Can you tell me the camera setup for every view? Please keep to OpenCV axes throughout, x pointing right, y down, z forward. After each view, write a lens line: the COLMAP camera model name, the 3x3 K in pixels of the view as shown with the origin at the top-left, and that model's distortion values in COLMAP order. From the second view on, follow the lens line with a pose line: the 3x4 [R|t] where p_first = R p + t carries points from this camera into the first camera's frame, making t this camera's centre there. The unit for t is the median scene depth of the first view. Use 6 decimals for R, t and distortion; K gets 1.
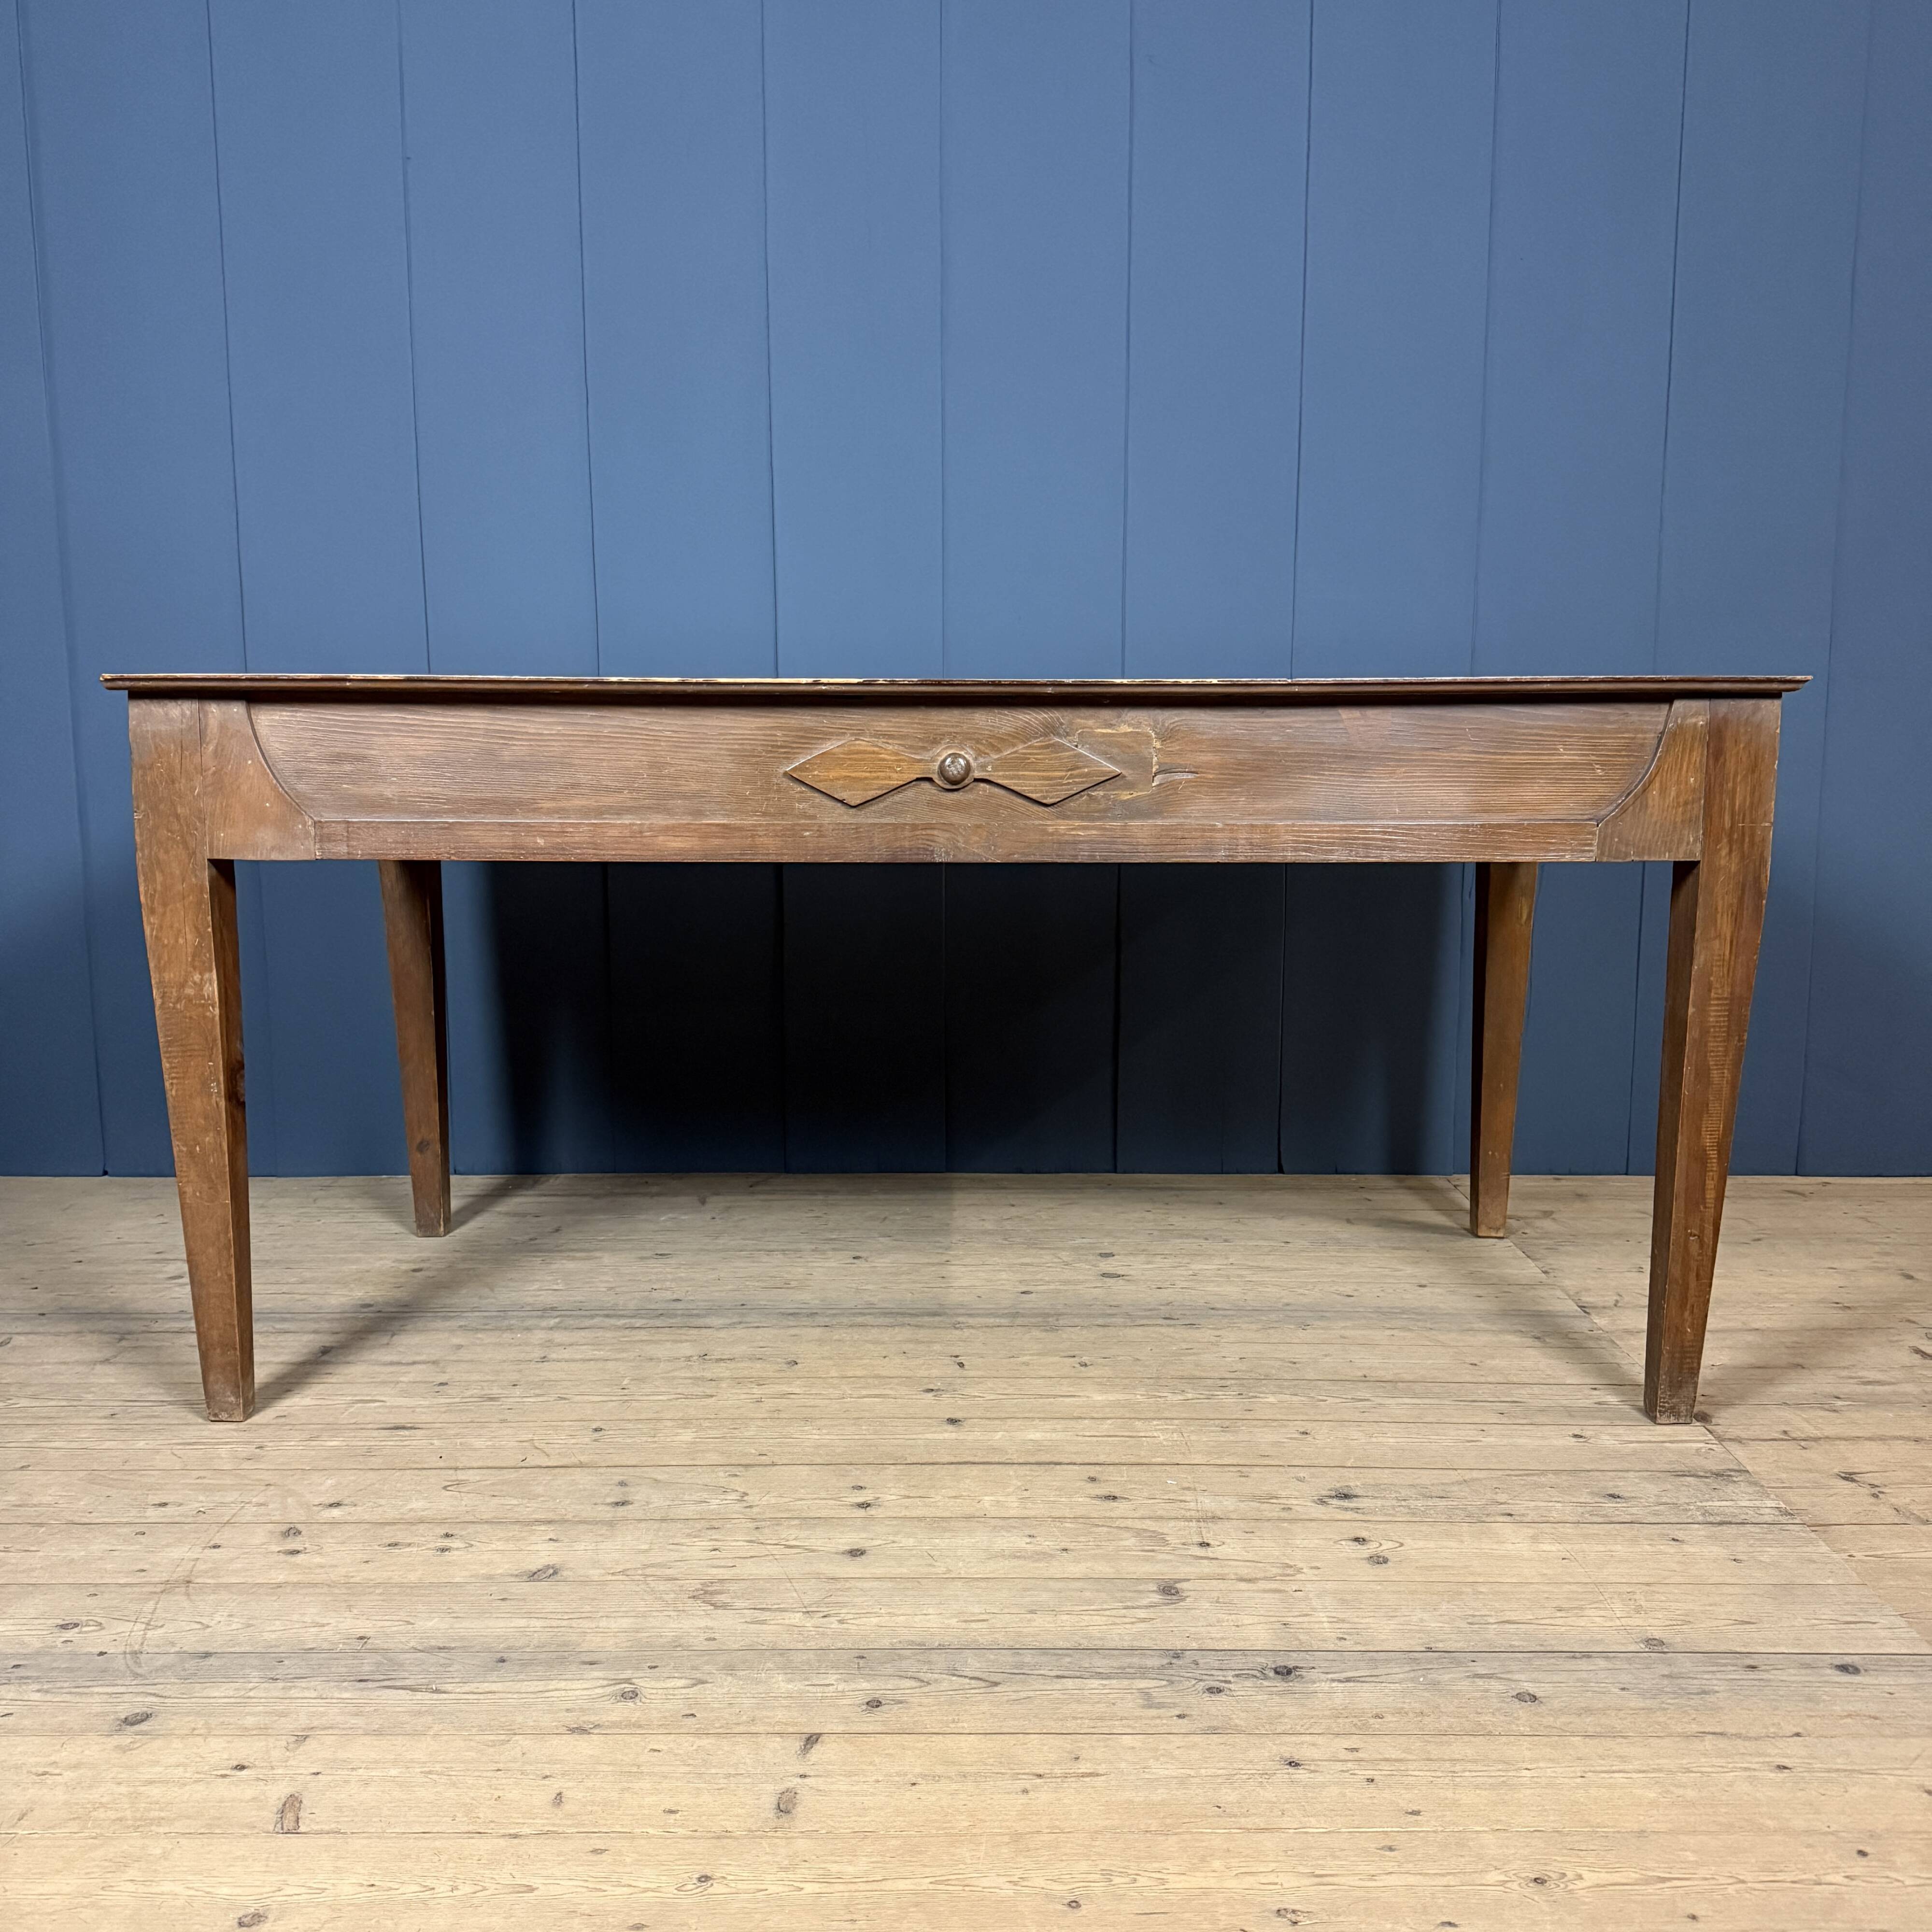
lens RADIAL K [[1804.9, 0, 965.5], [0, 1804.9, 968.0], [0, 0, 1]] dist [0.082911, -0.131961]
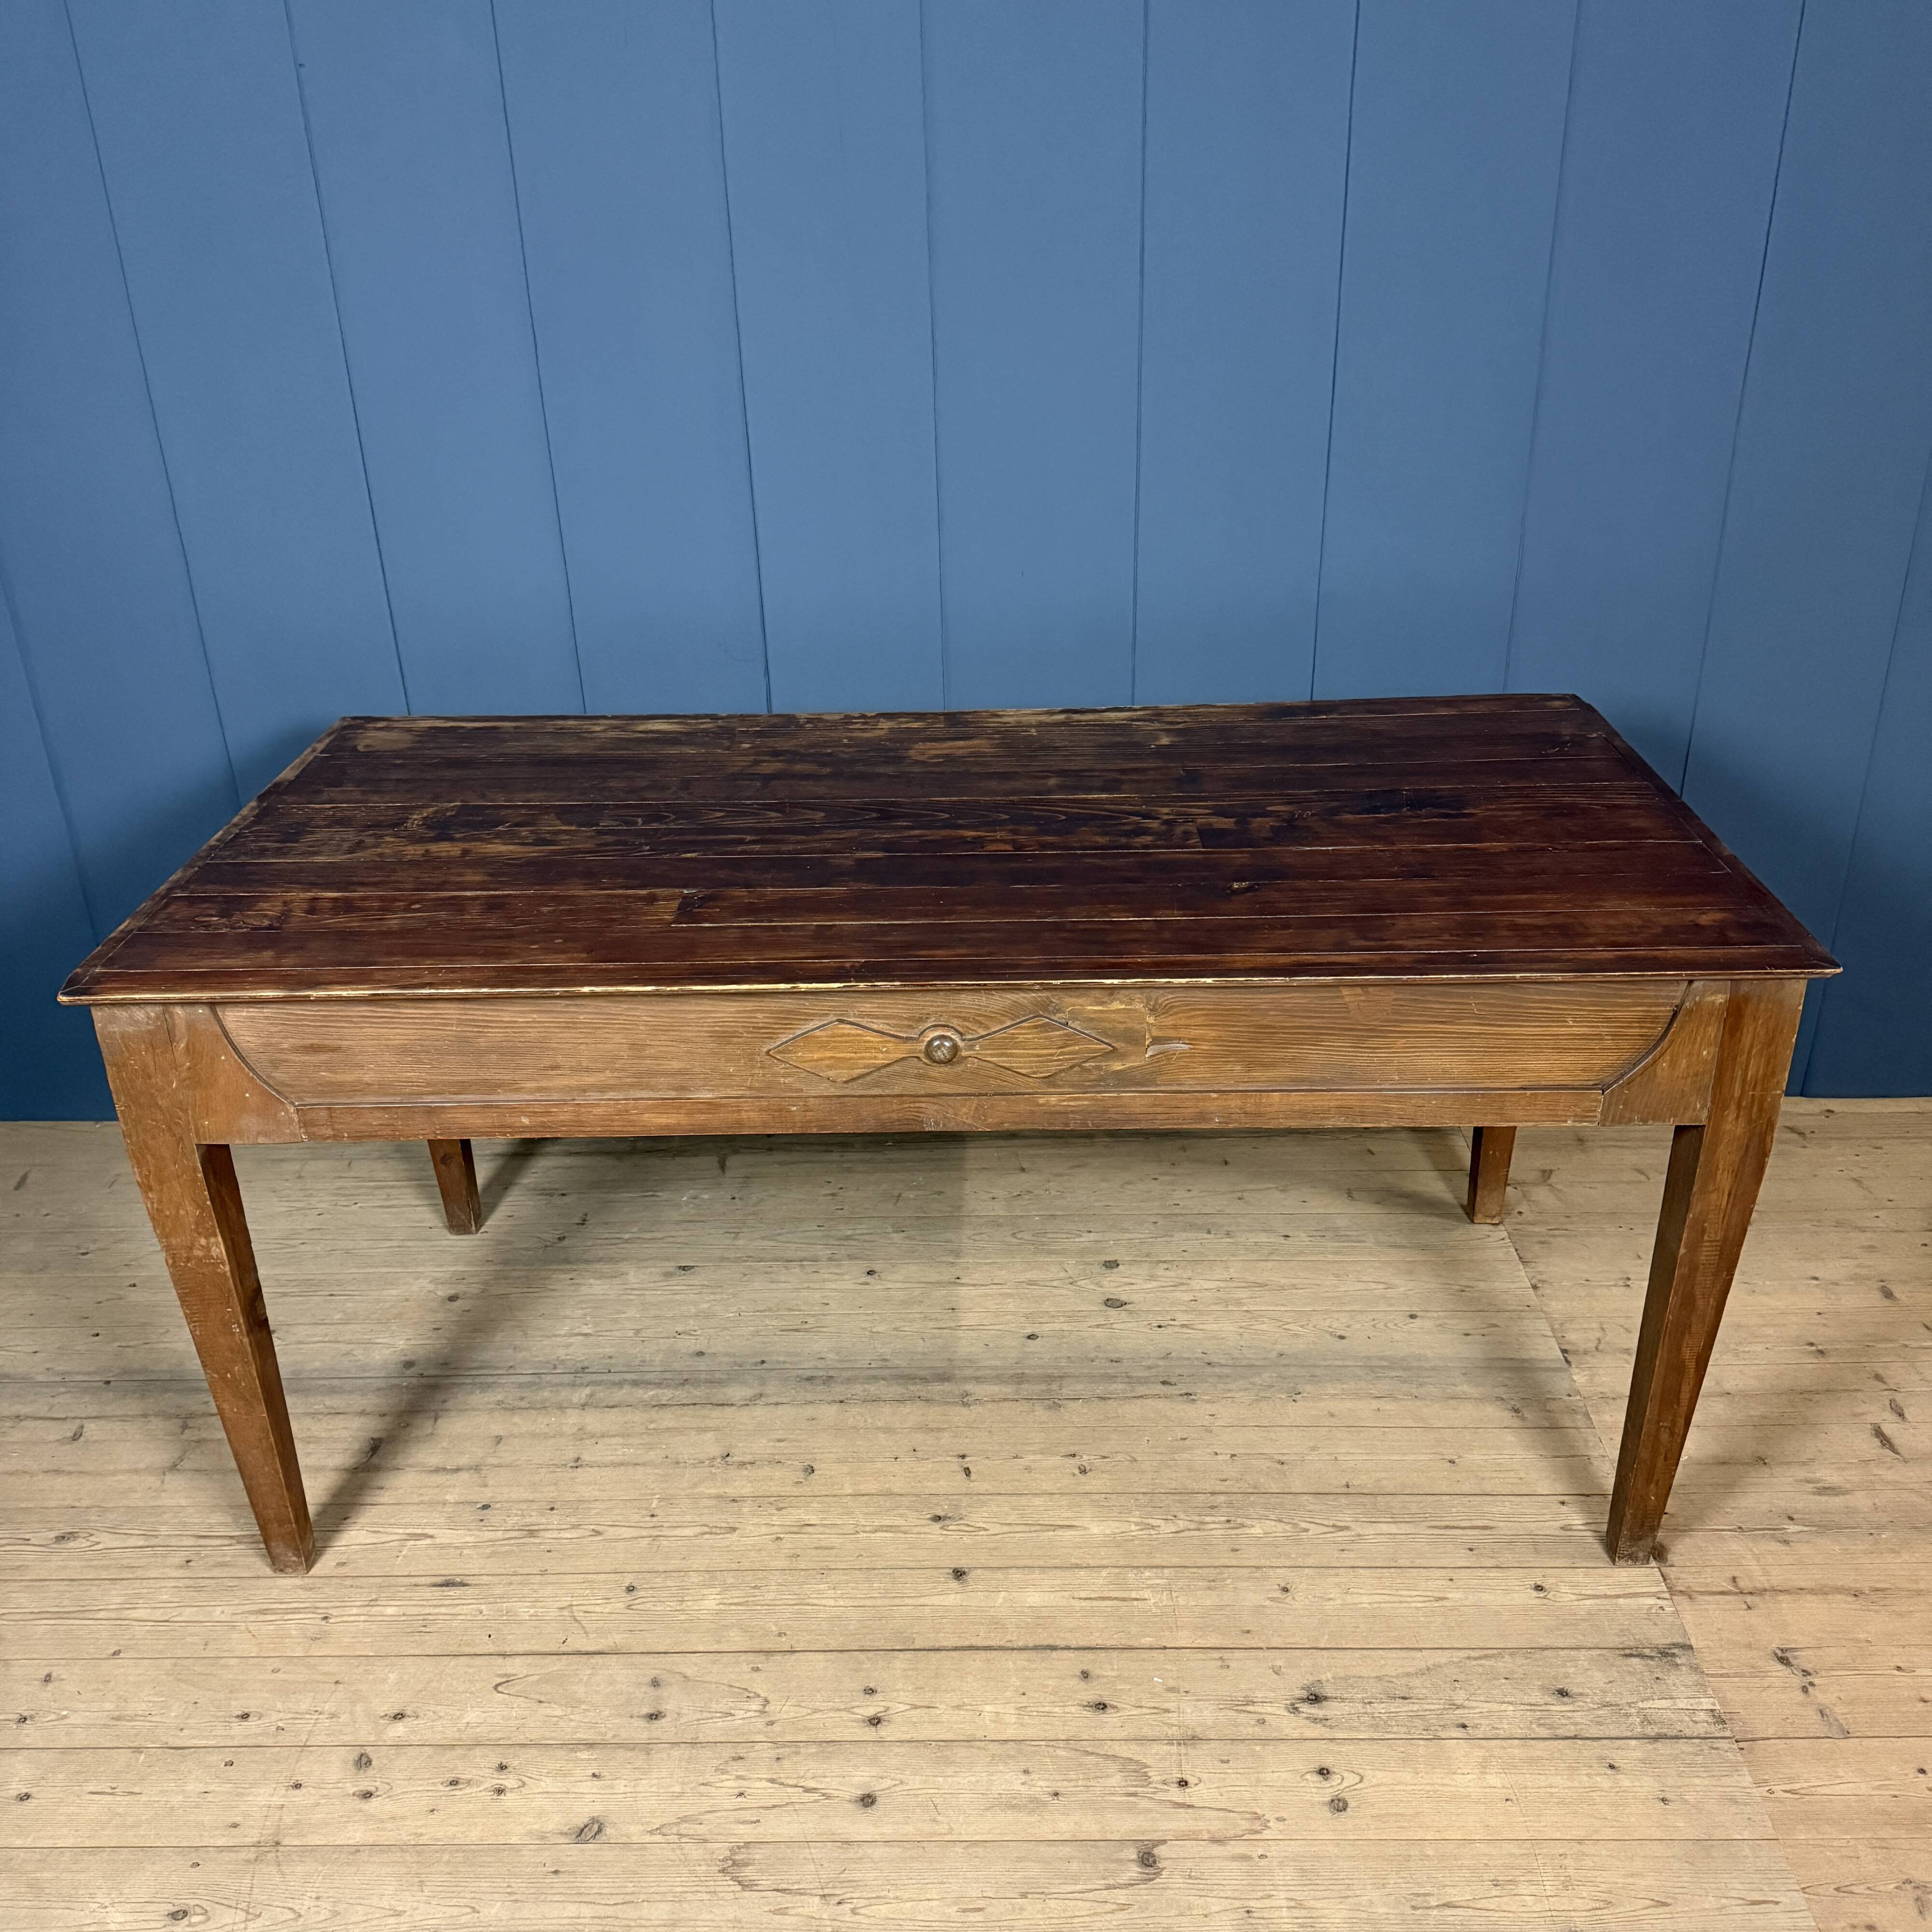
lens RADIAL K [[1798.3, 0, 965.6], [0, 1798.3, 965.6], [0, 0, 1]] dist [0.156729, -0.315947]
pose [[0.999575, -0.015986, -0.024385, 0.032858], [0.022742, 0.950827, 0.308886, -0.473205], [0.018248, -0.309310, 0.950786, 0.089350]]
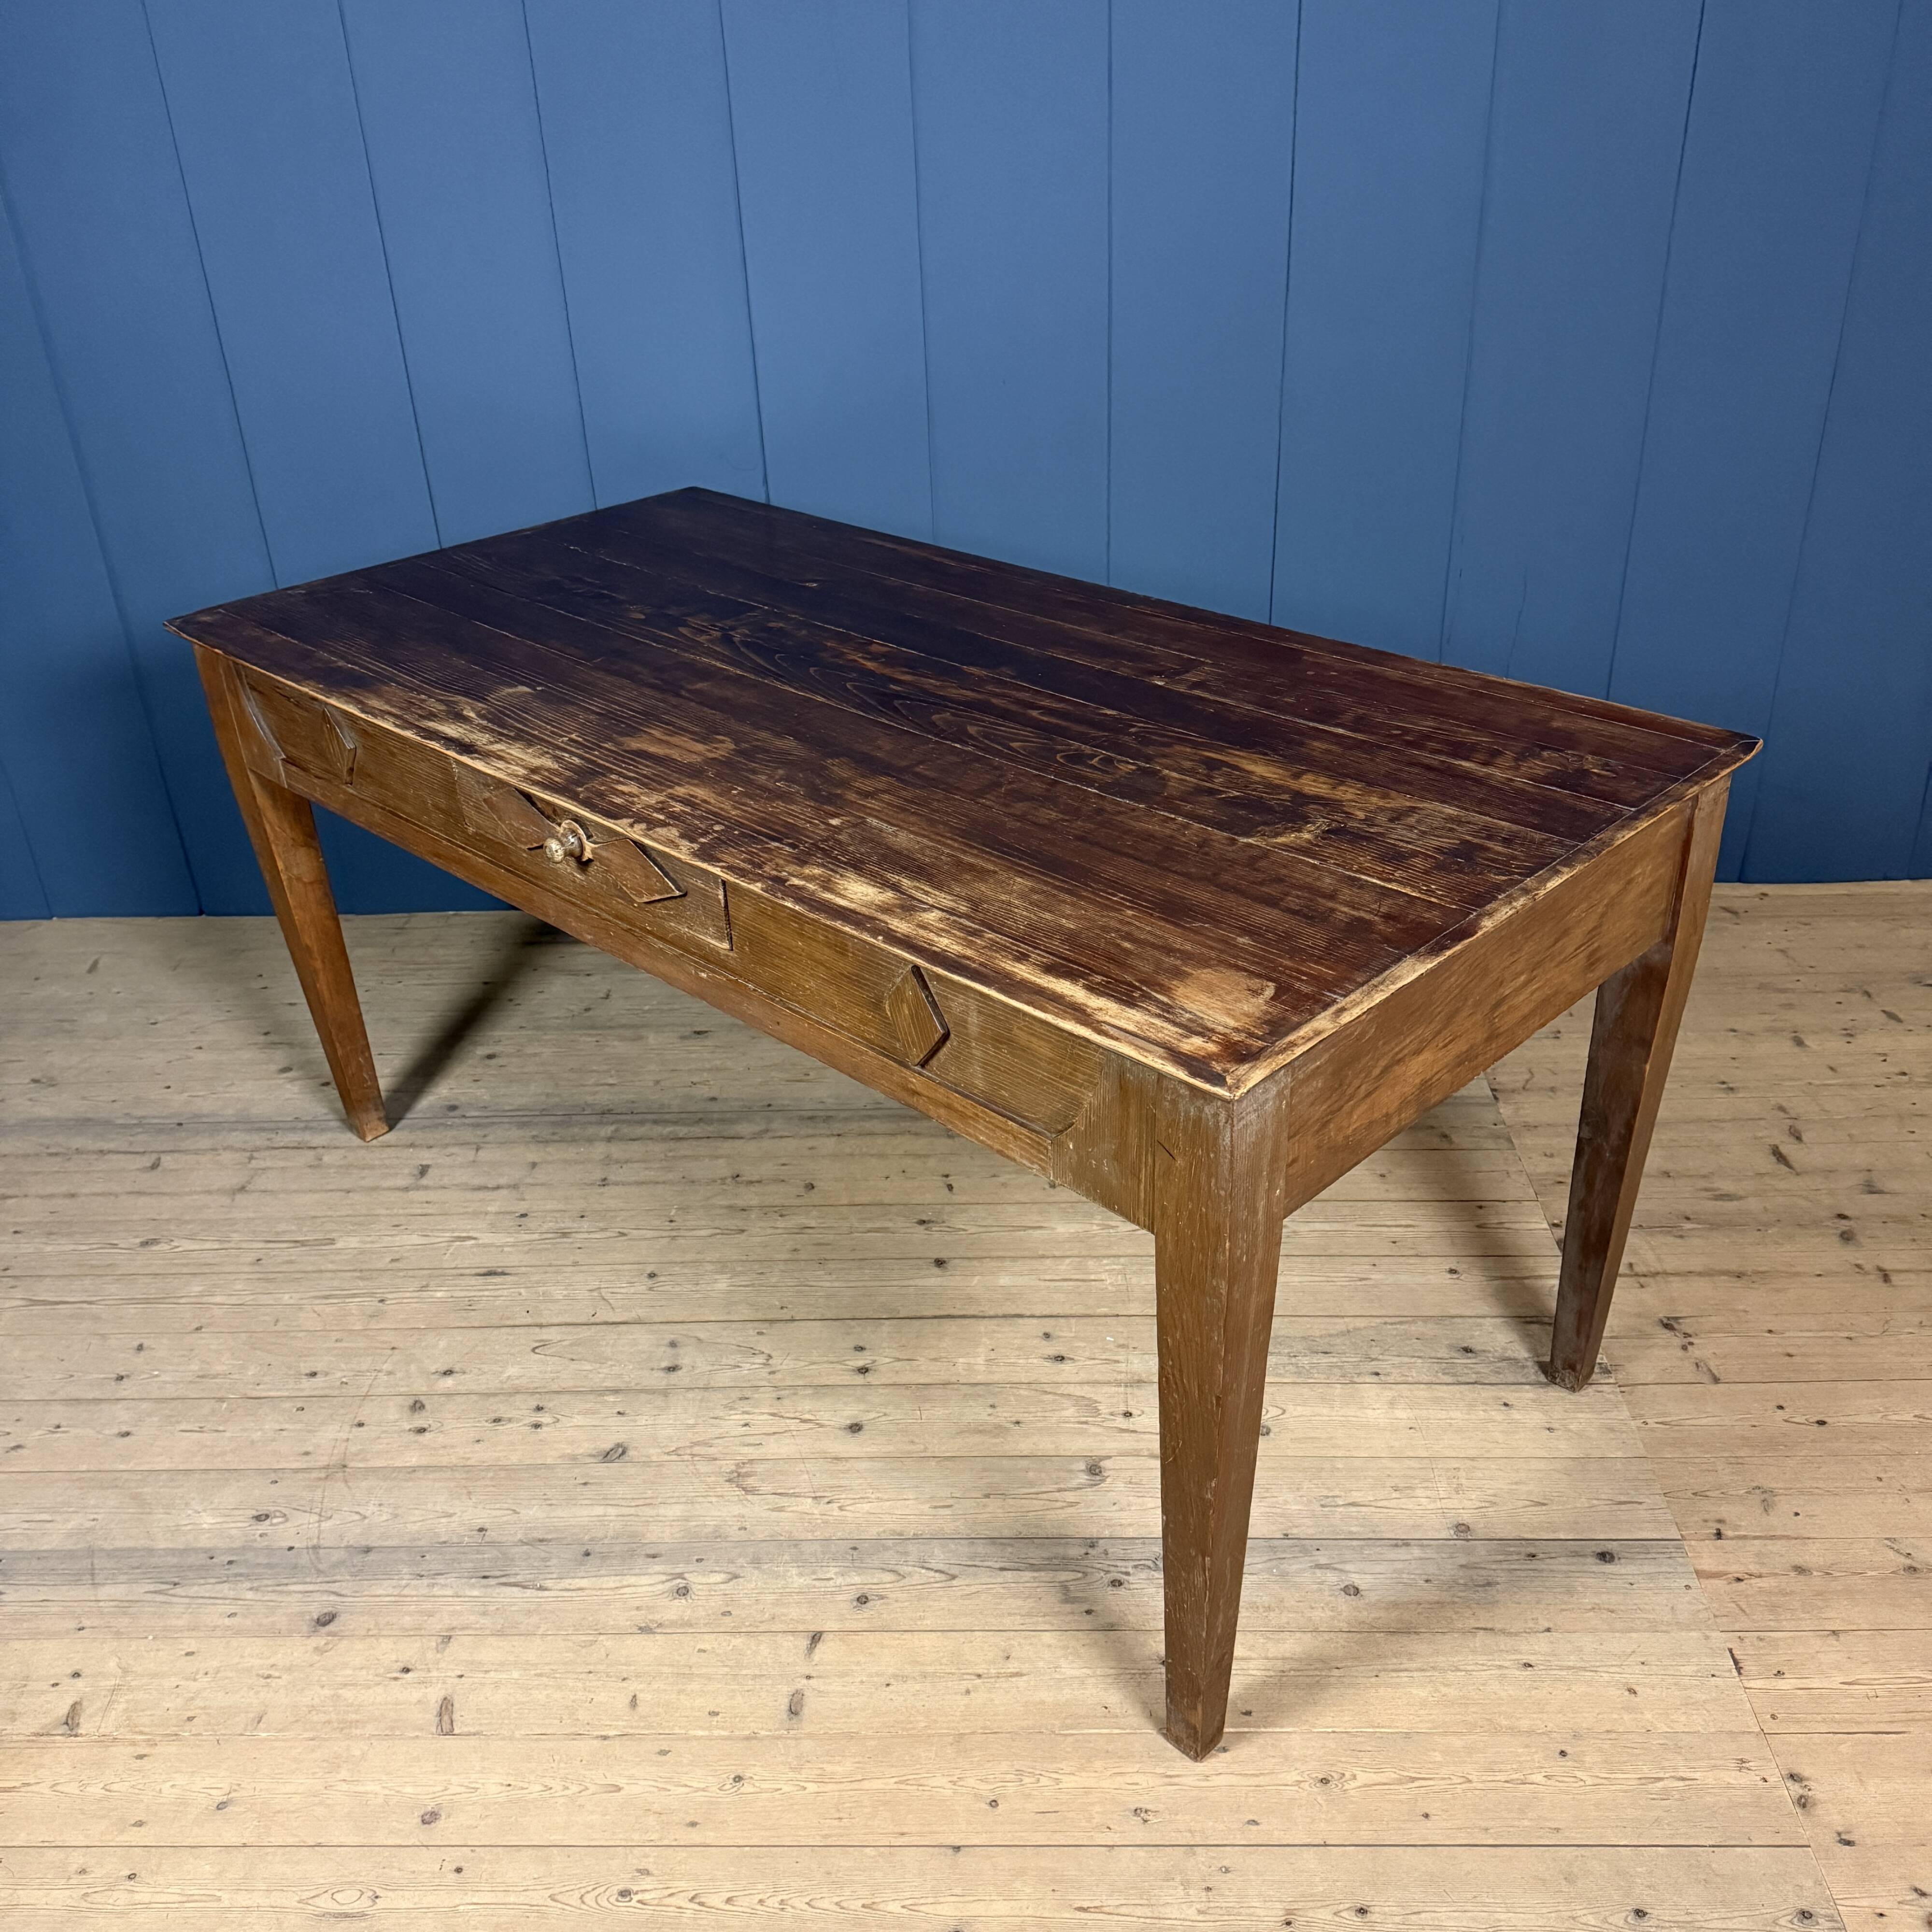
lens RADIAL K [[1789.5, 0, 965.7], [0, 1789.5, 972.5], [0, 0, 1]] dist [0.184899, -0.391130]
pose [[0.998885, -0.019633, -0.042944, 0.074165], [0.033697, 0.933486, 0.357026, -0.404803], [0.033078, -0.358075, 0.933107, -0.070765]]
